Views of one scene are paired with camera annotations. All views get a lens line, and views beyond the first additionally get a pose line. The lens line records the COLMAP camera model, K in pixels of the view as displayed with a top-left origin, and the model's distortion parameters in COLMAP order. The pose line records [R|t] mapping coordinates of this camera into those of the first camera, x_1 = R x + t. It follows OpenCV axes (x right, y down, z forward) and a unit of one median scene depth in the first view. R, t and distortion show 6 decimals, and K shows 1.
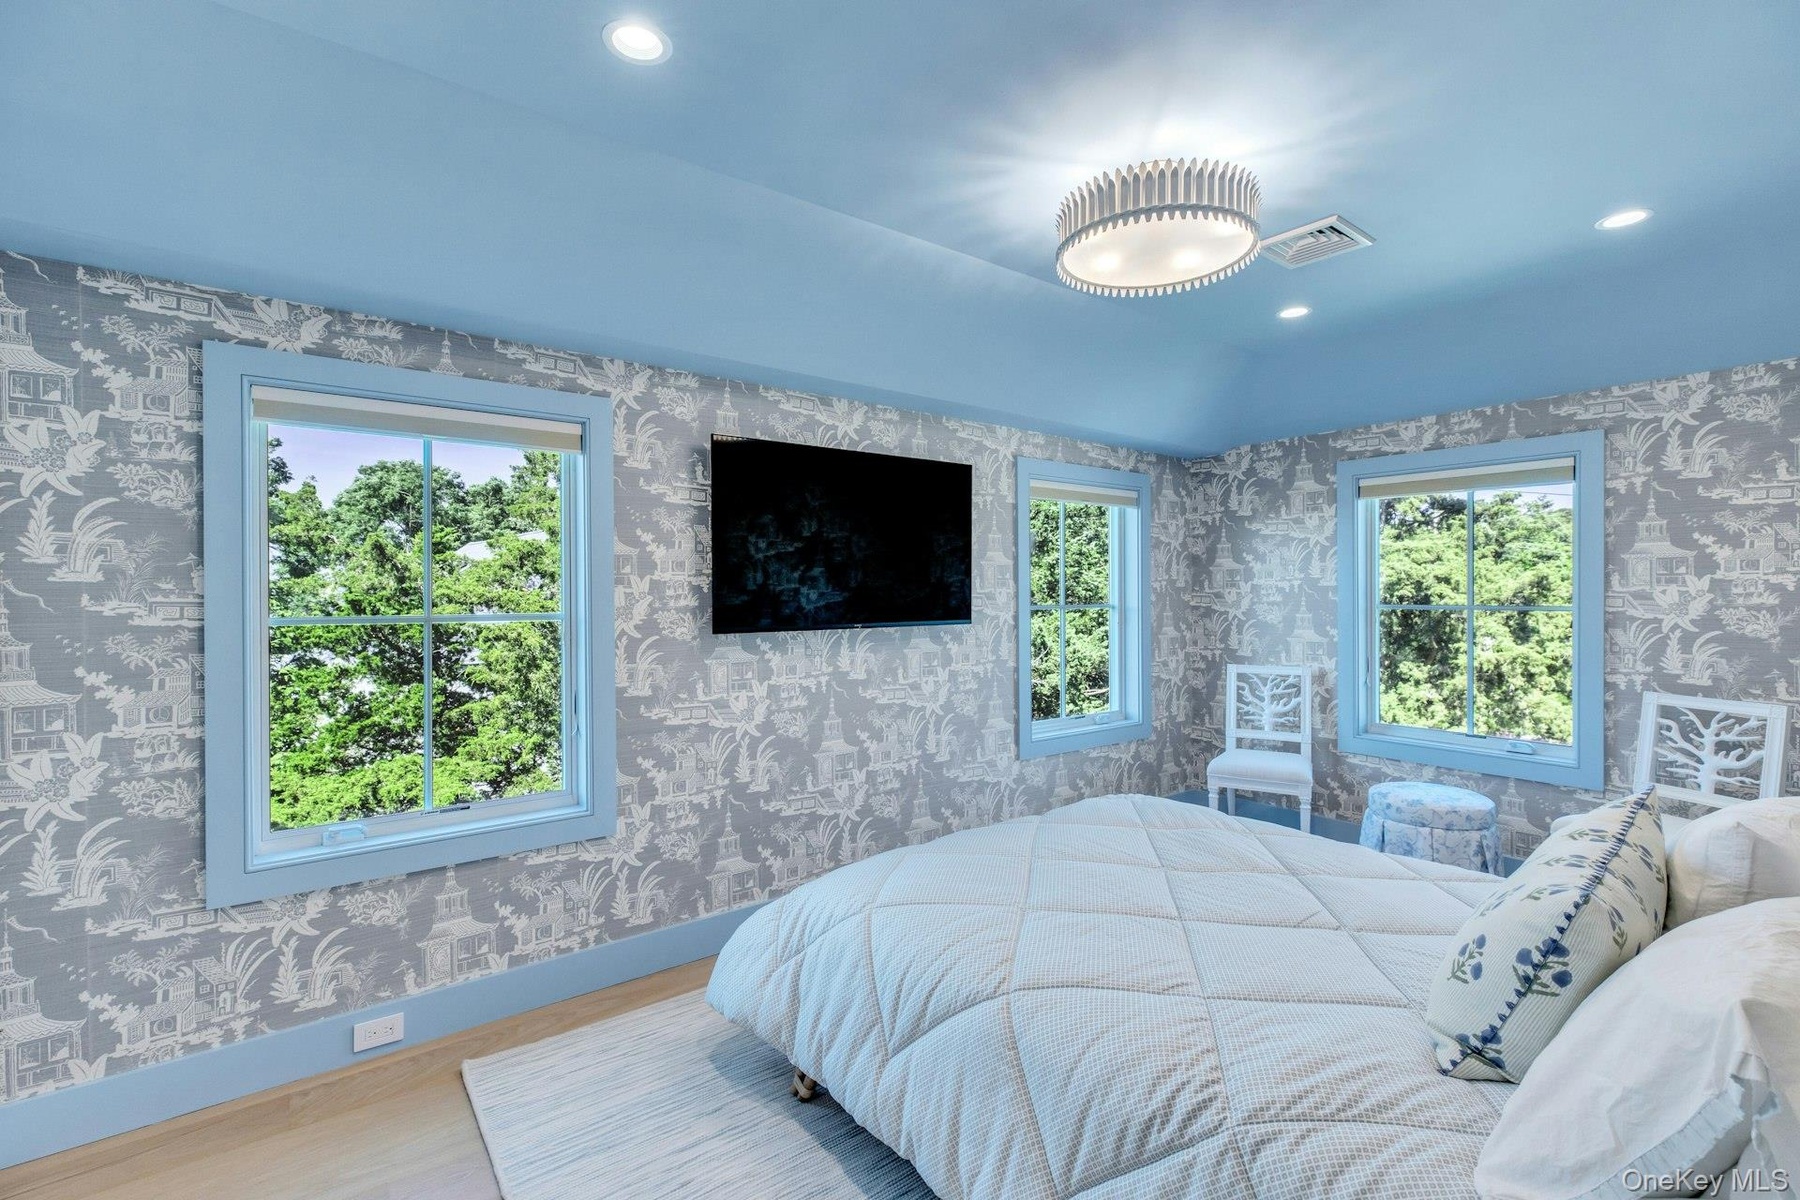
lens RADIAL K [[808.2, 0, 912.8], [0, 808.2, 585.9], [0, 0, 1]] dist [-0.001433, -0.000017]
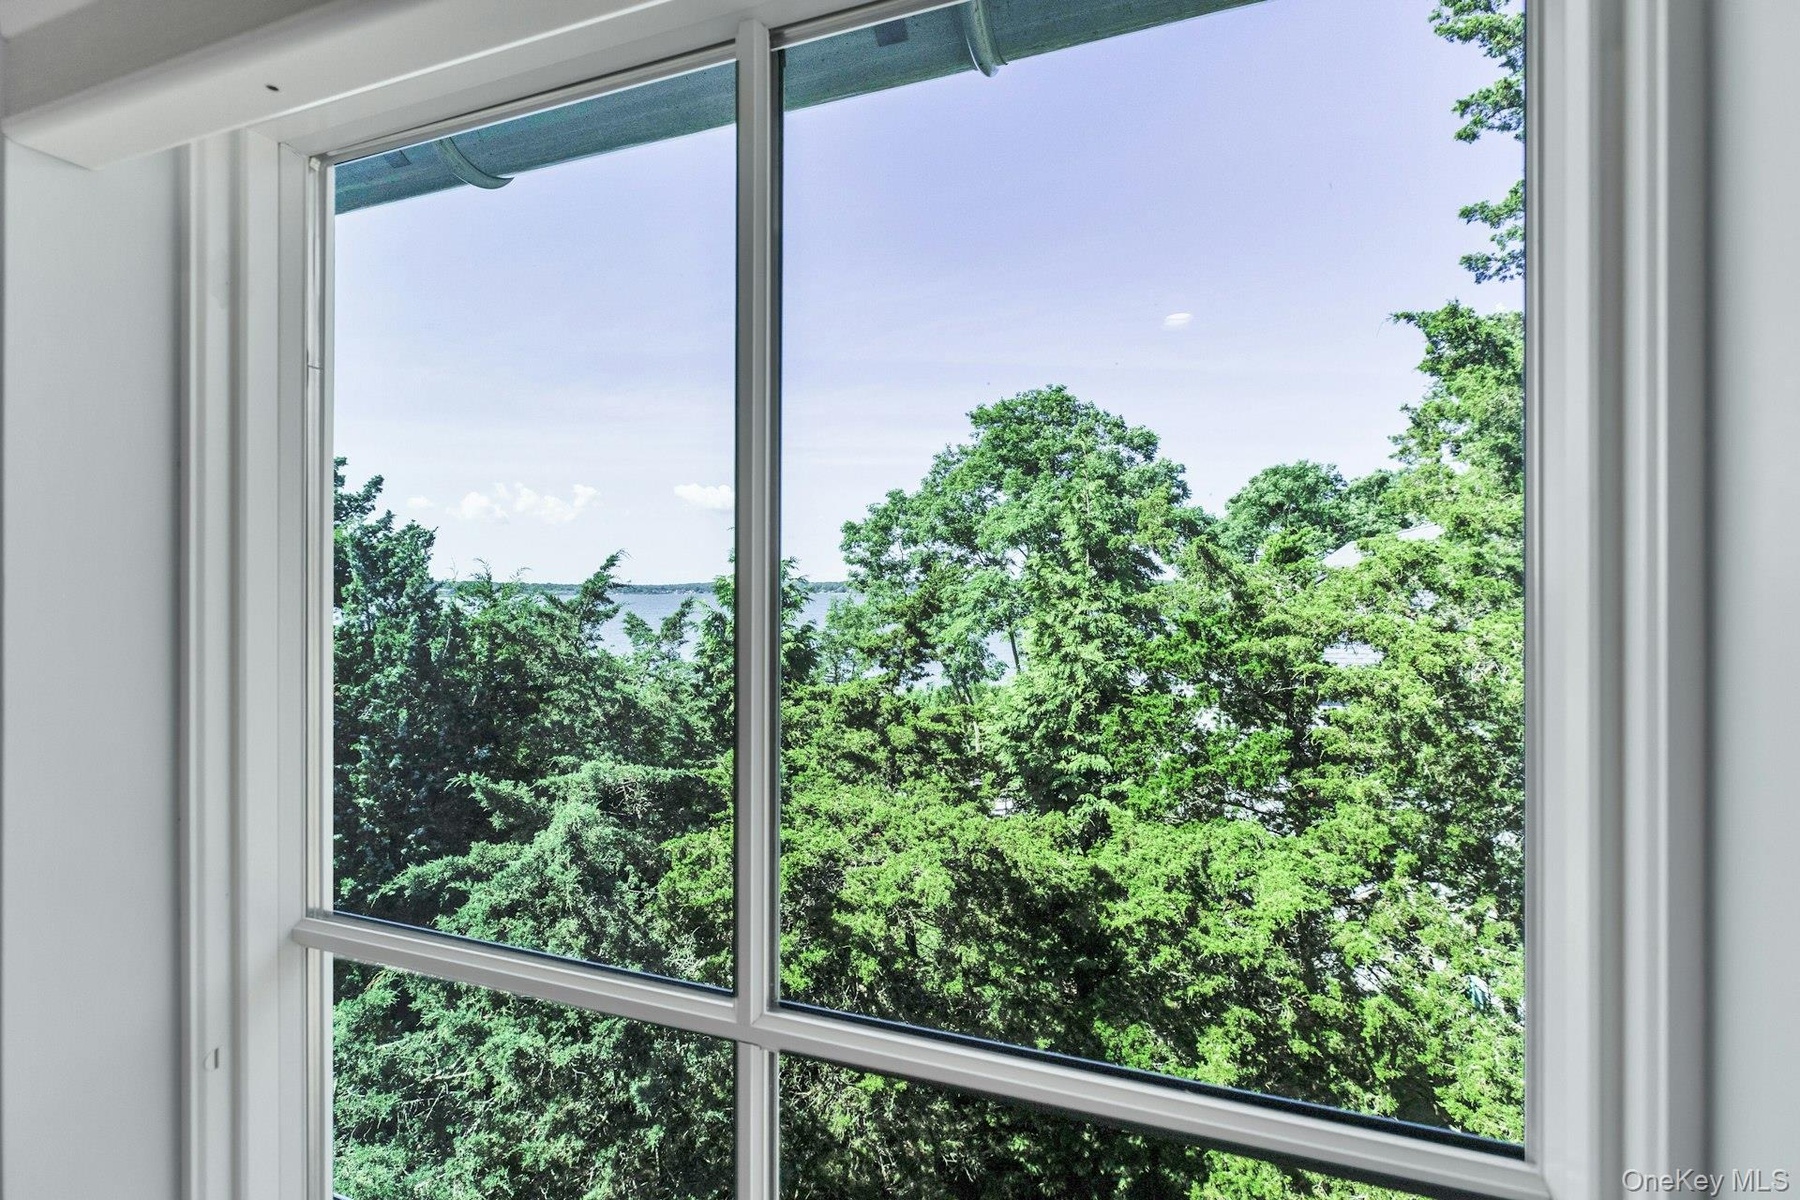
lens RADIAL K [[808.2, 0, 912.8], [0, 808.2, 585.9], [0, 0, 1]] dist [-0.001433, -0.000017]
pose [[0.532731, 0.009822, -0.846228, -0.138441], [-0.011308, 0.999926, 0.004486, -0.019150], [0.846209, 0.007179, 0.532802, 0.310229]]
